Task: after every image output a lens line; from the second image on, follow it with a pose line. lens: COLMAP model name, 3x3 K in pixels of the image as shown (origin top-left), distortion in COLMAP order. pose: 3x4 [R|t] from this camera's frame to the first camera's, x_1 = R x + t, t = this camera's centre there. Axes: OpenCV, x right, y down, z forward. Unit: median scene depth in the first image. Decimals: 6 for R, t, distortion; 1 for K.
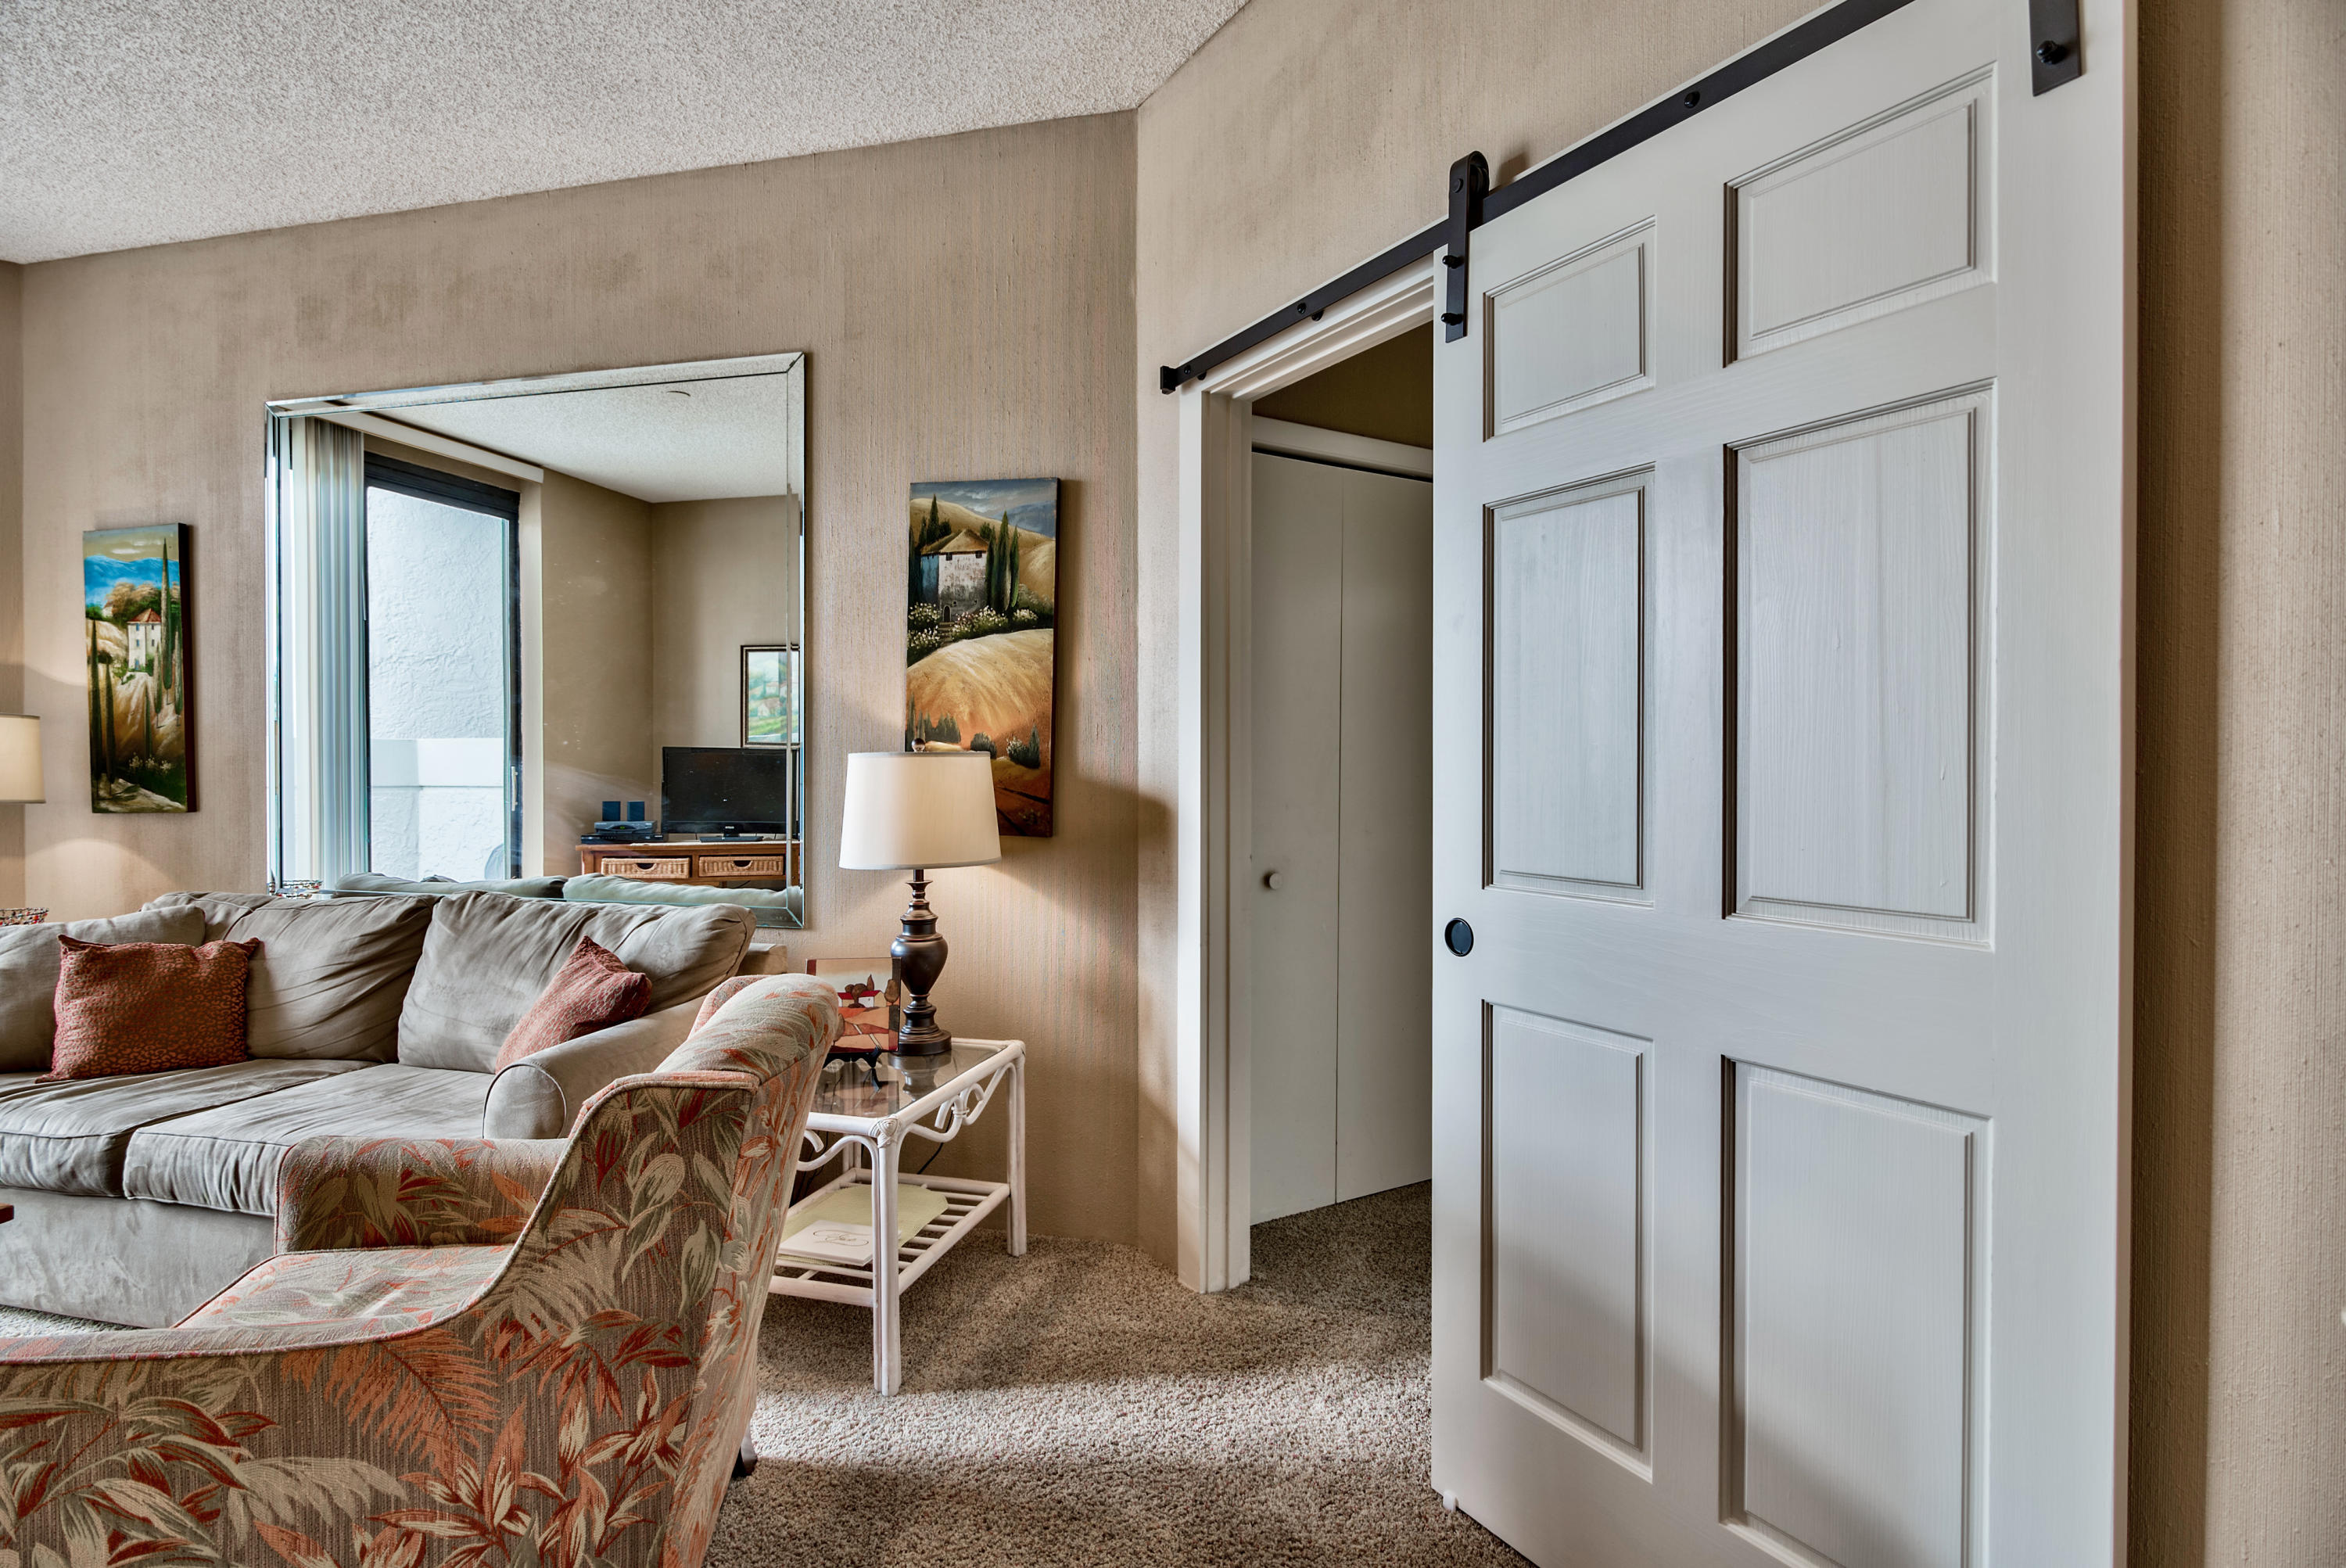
lens RADIAL K [[1148.8, 0, 1176.4], [0, 1148.8, 768.5], [0, 0, 1]] dist [-0.001238, -0.000382]
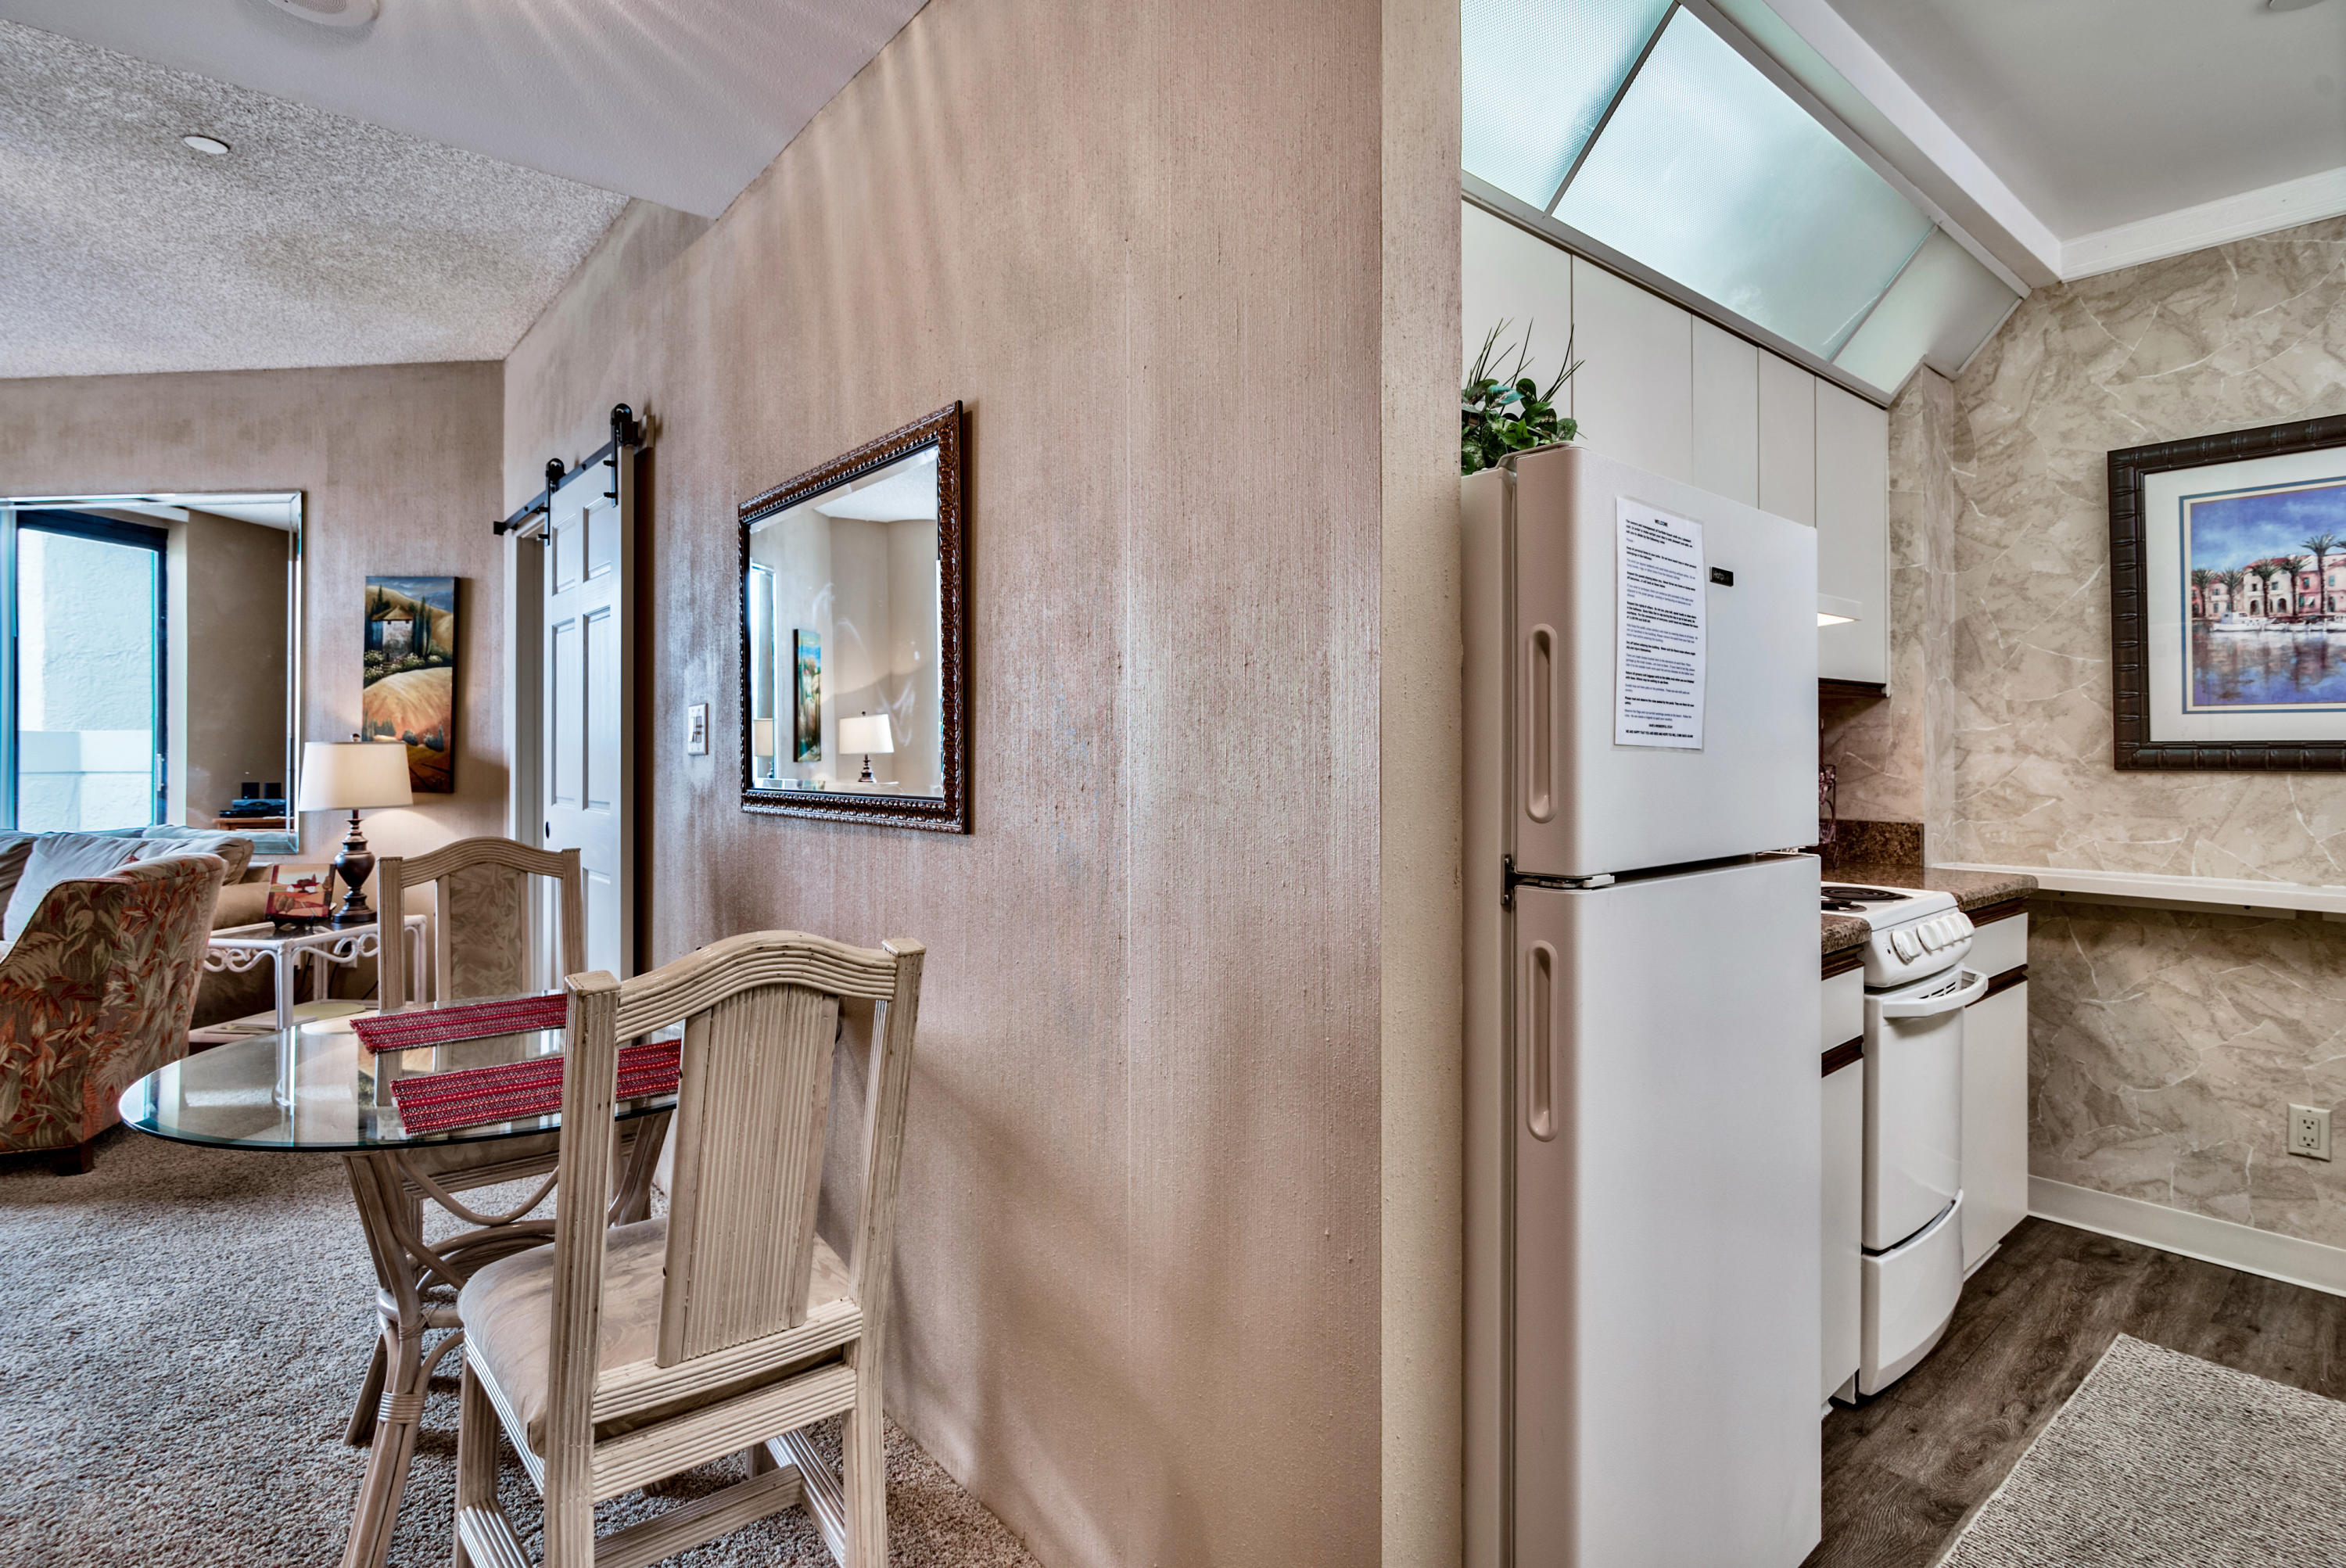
lens RADIAL K [[1171.3, 0, 1173.4], [0, 1171.3, 735.5], [0, 0, 1]] dist [-0.003336, 0.000601]
pose [[0.990398, -0.001325, 0.138241, 0.683607], [0.003935, 0.999819, -0.018605, 0.012365], [-0.138191, 0.018970, 0.990224, -0.806857]]
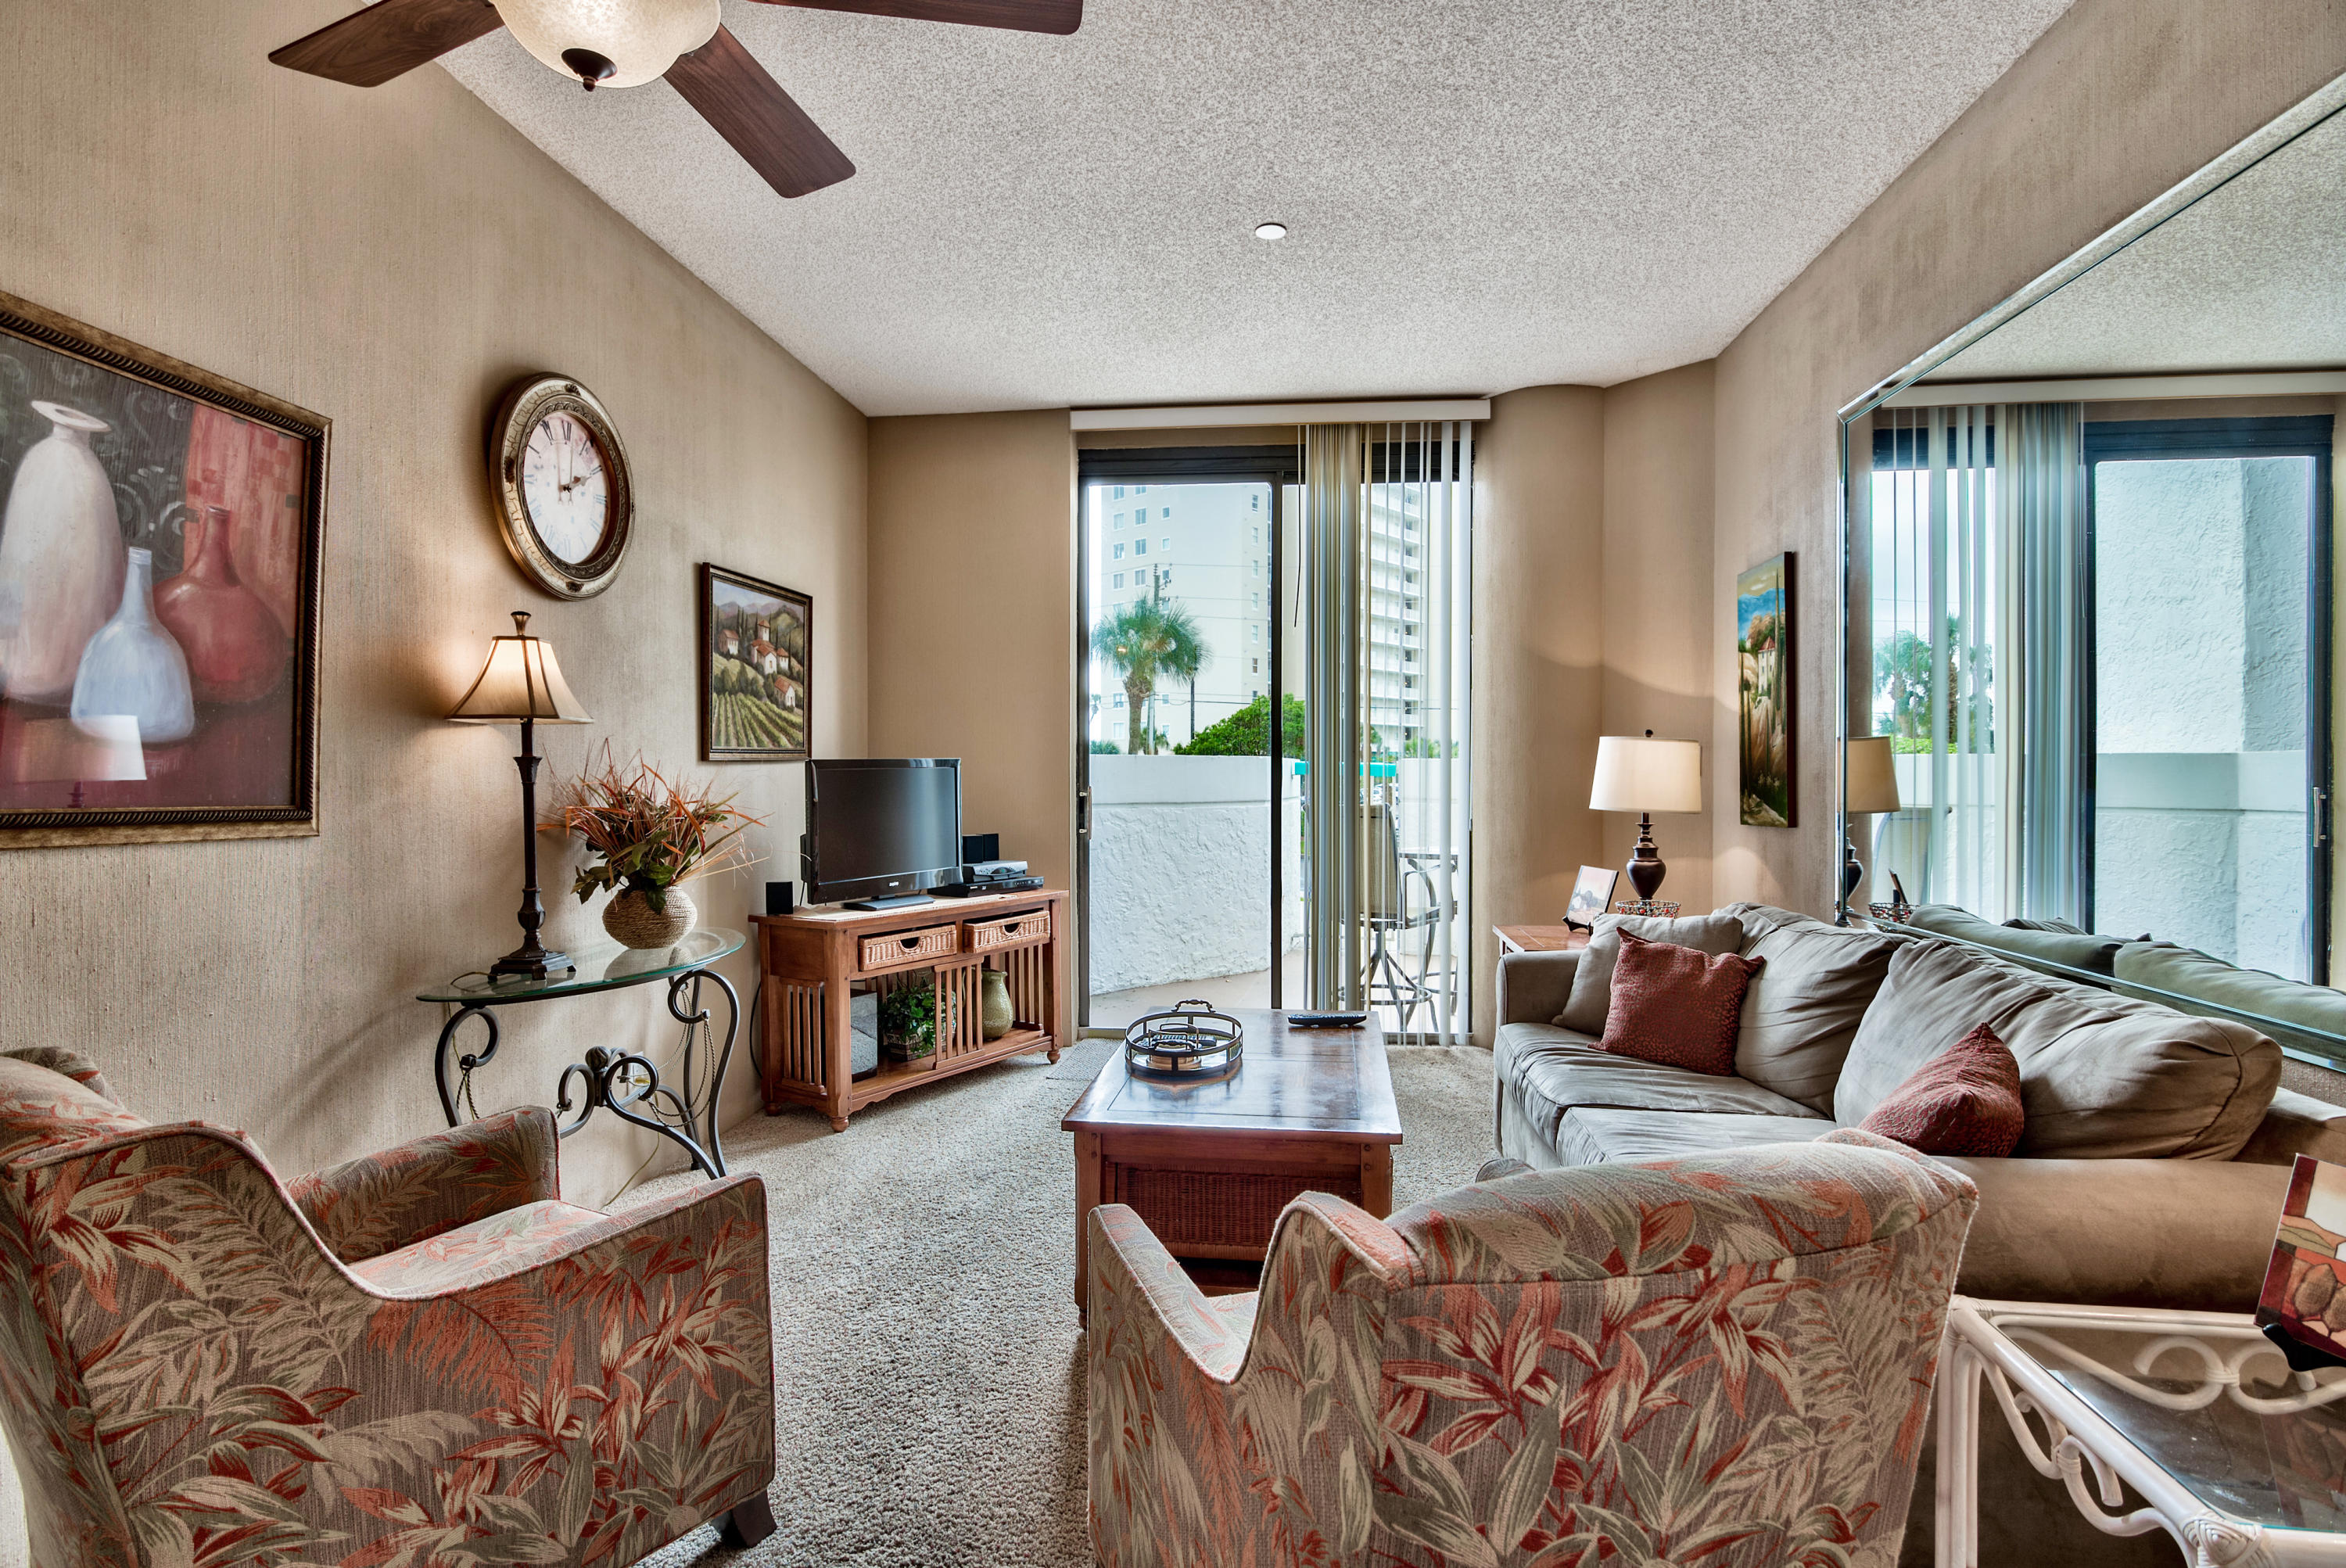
lens RADIAL K [[1150.8, 0, 1171.0], [0, 1150.8, 779.4], [0, 0, 1]] dist [-0.001806, -0.000174]
pose [[0.132567, 0.004326, -0.991165, 0.124790], [-0.009982, 0.999946, 0.003029, -0.003898], [0.991124, 0.009492, 0.132603, 0.374523]]
